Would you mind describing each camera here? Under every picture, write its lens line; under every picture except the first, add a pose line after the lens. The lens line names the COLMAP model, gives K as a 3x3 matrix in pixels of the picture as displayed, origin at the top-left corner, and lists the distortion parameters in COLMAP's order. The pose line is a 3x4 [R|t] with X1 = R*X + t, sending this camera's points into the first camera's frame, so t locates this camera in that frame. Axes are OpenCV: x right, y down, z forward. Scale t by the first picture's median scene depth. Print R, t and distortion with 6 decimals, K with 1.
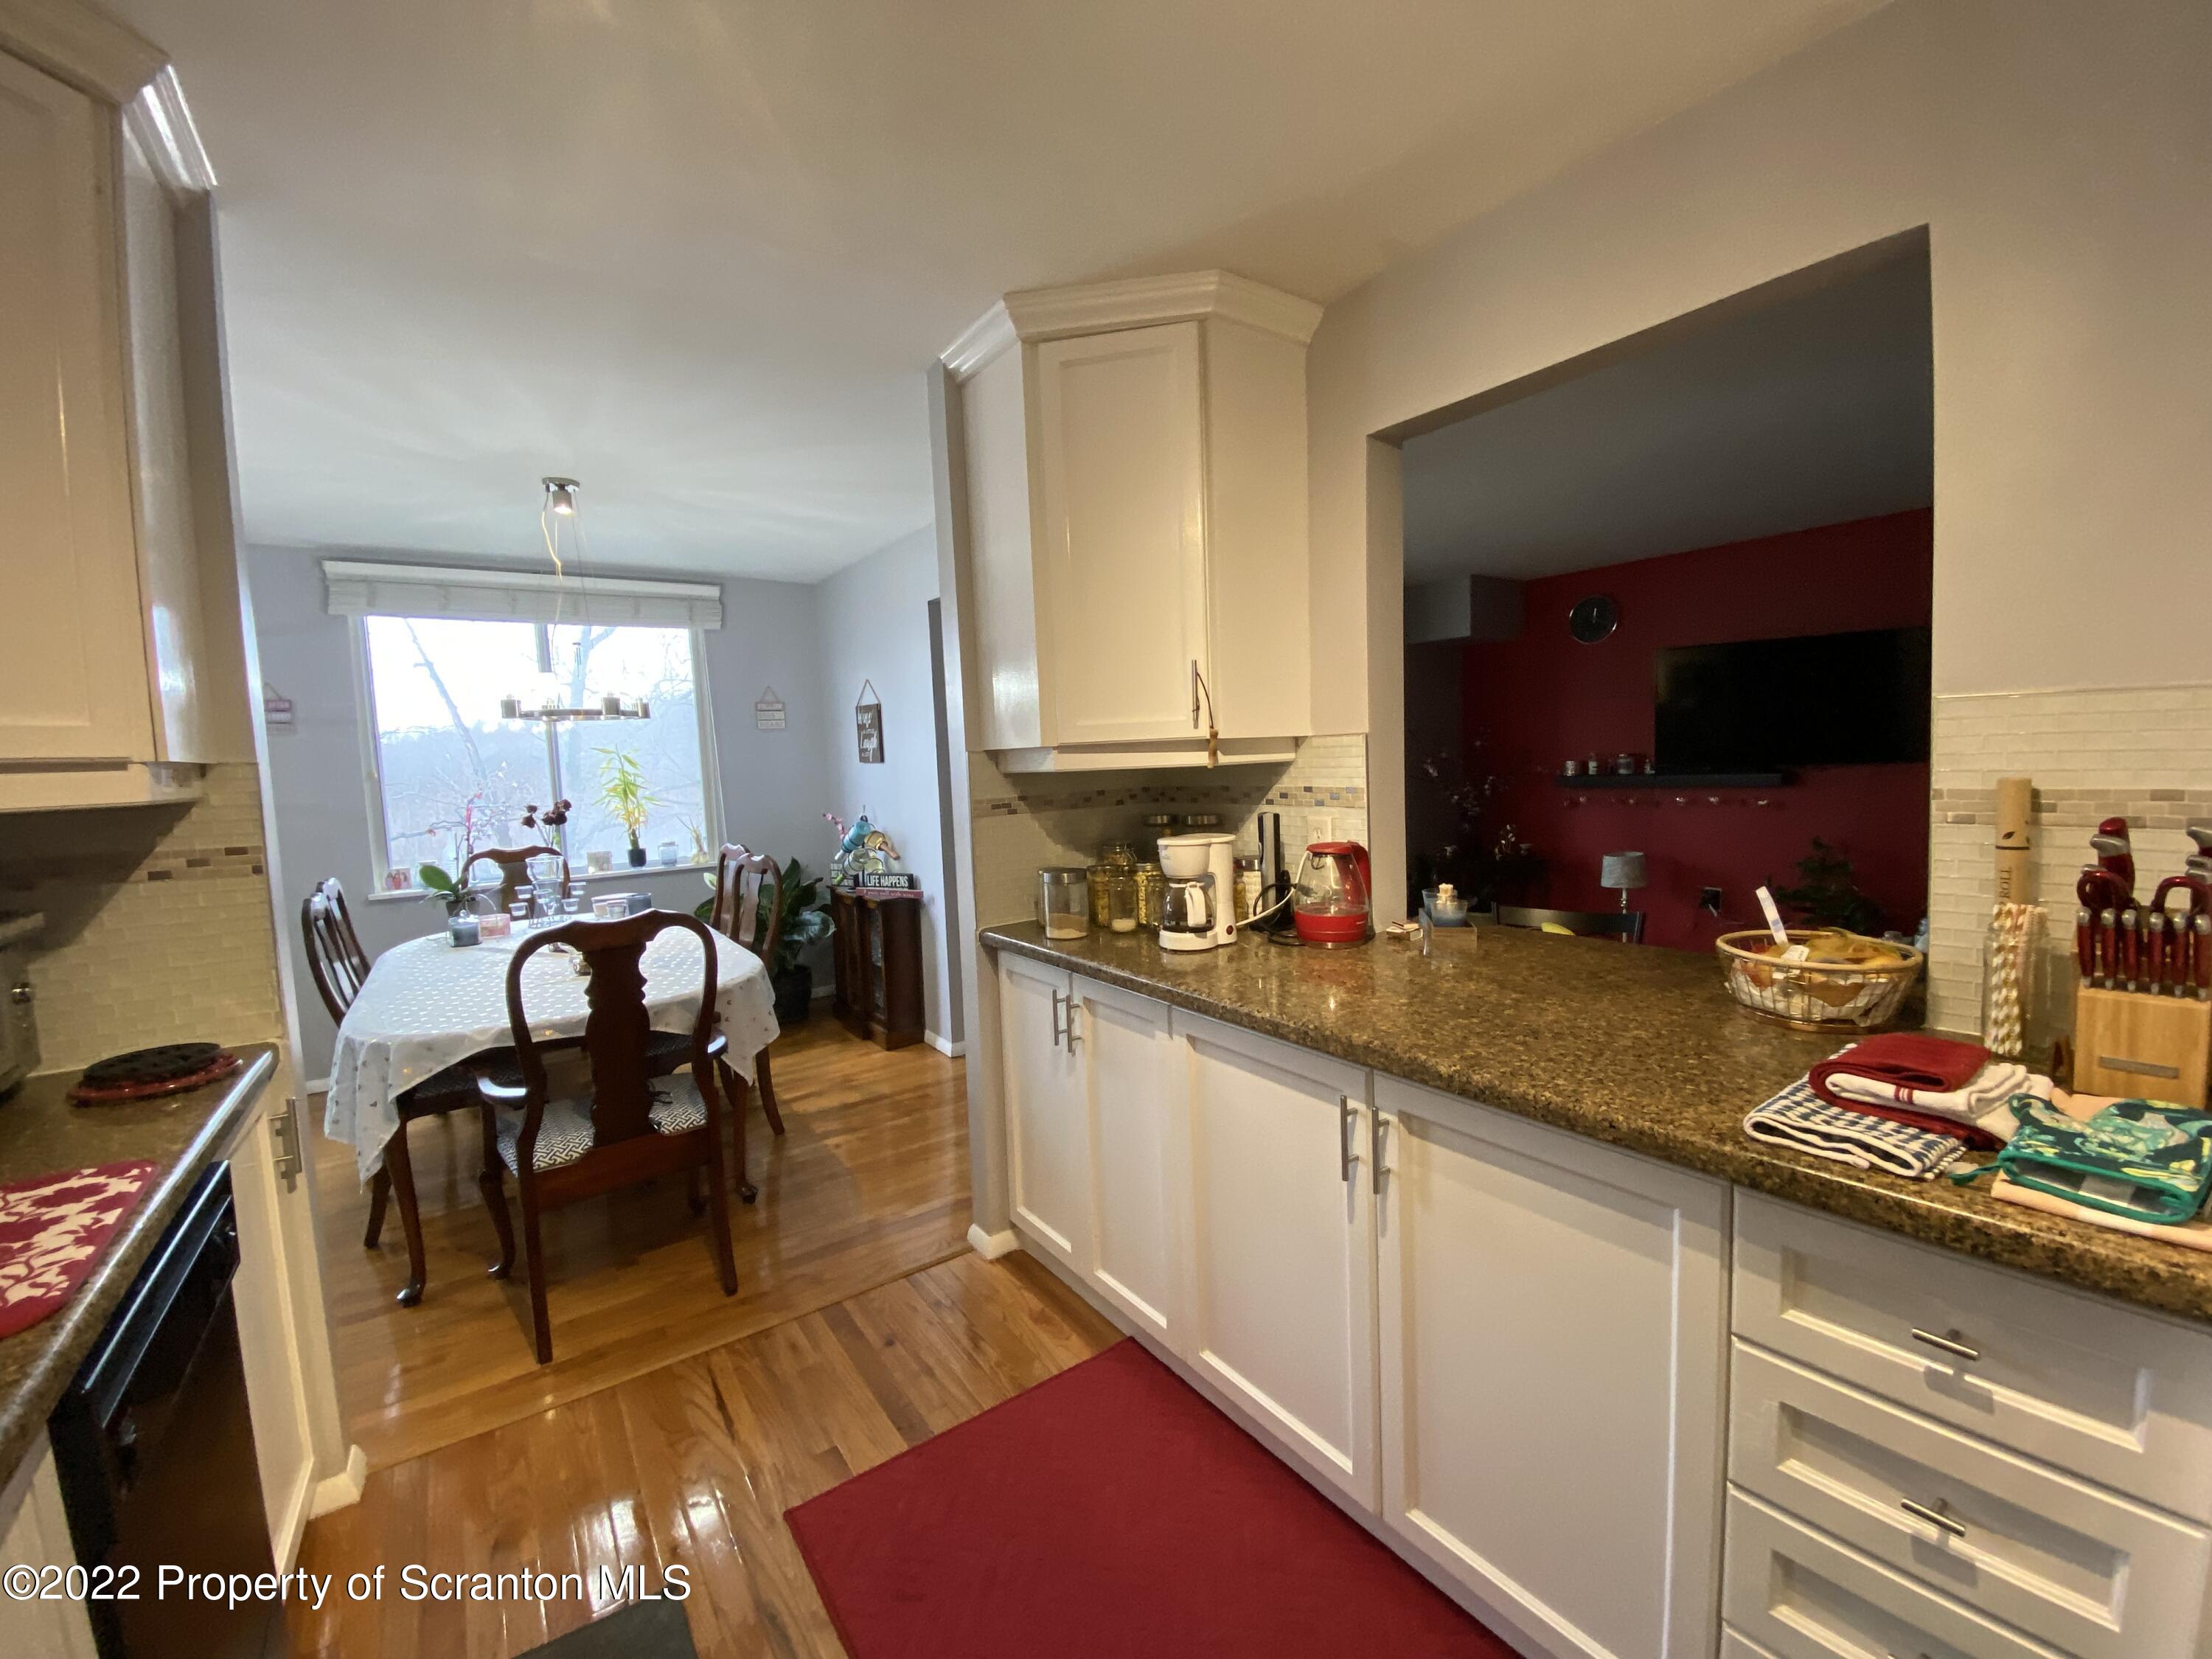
lens RADIAL K [[894.2, 0, 1092.4], [0, 894.2, 830.9], [0, 0, 1]] dist [0.008405, -0.003751]
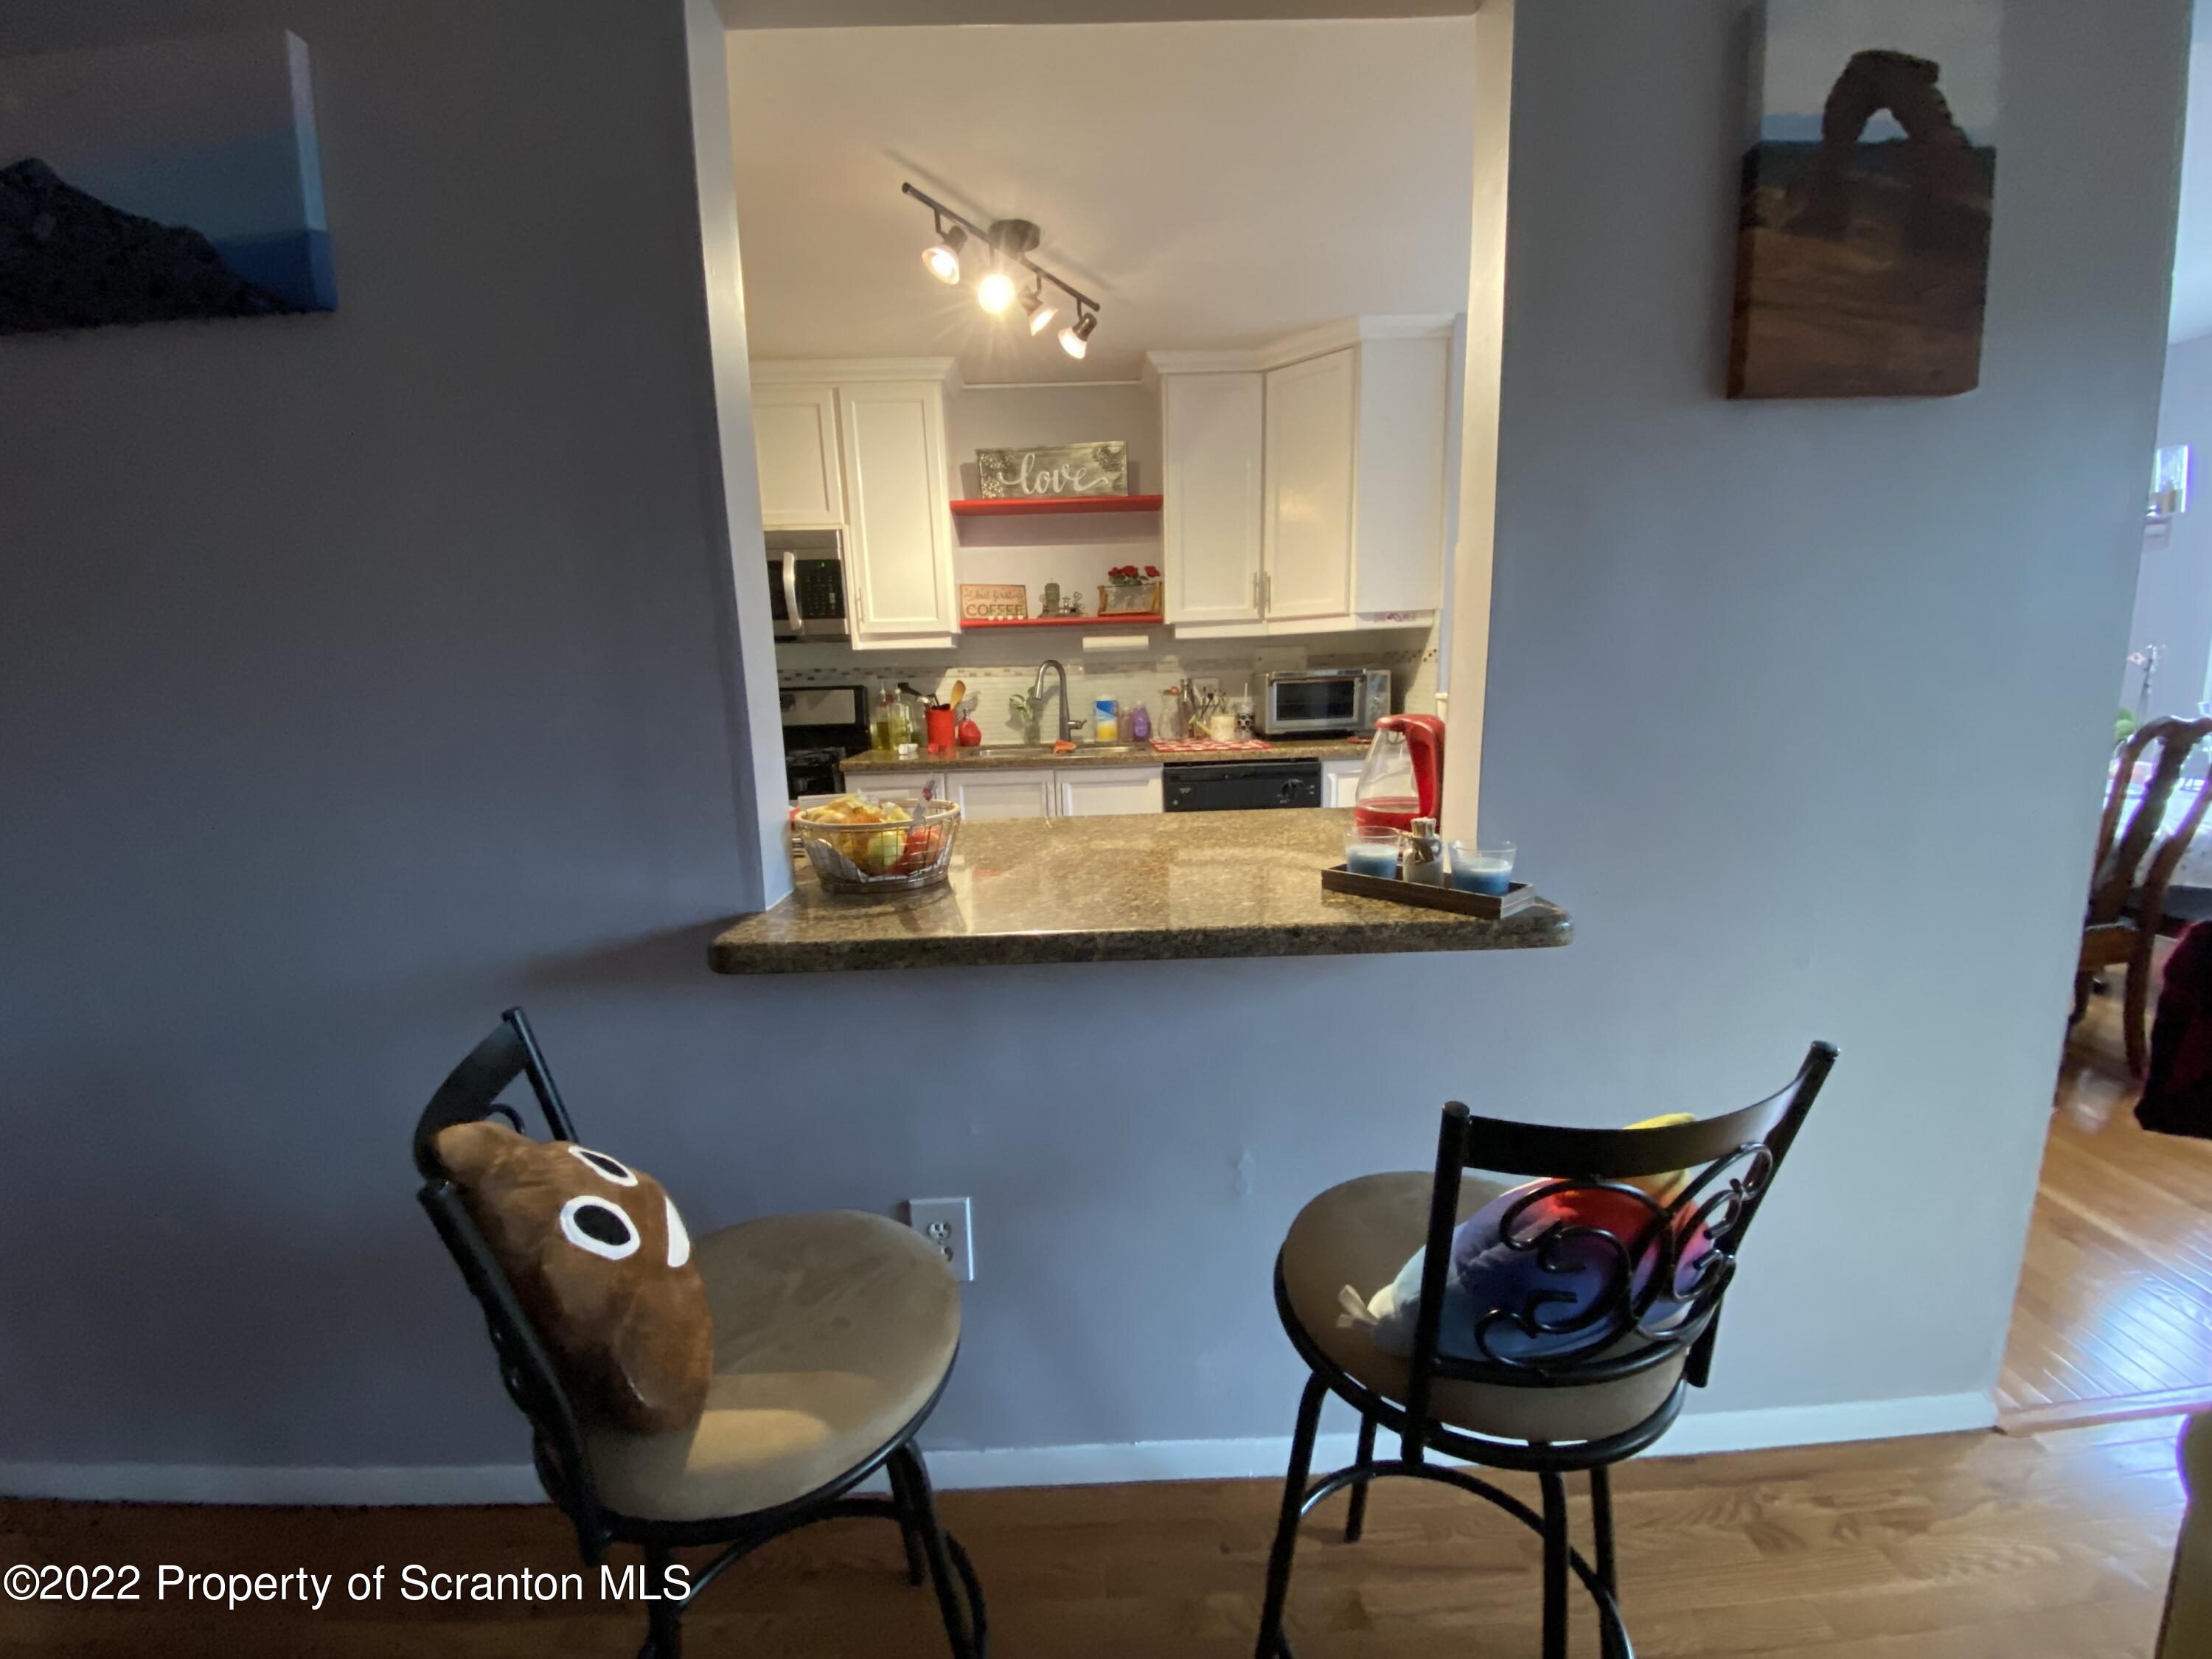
lens RADIAL K [[894.2, 0, 1105.4], [0, 894.2, 829.3], [0, 0, 1]] dist [0.008405, -0.003751]
pose [[-0.553925, 0.198402, -0.808581, 0.896300], [-0.011984, 0.969190, 0.246021, -0.055299], [0.832480, 0.145968, -0.534481, 1.052076]]
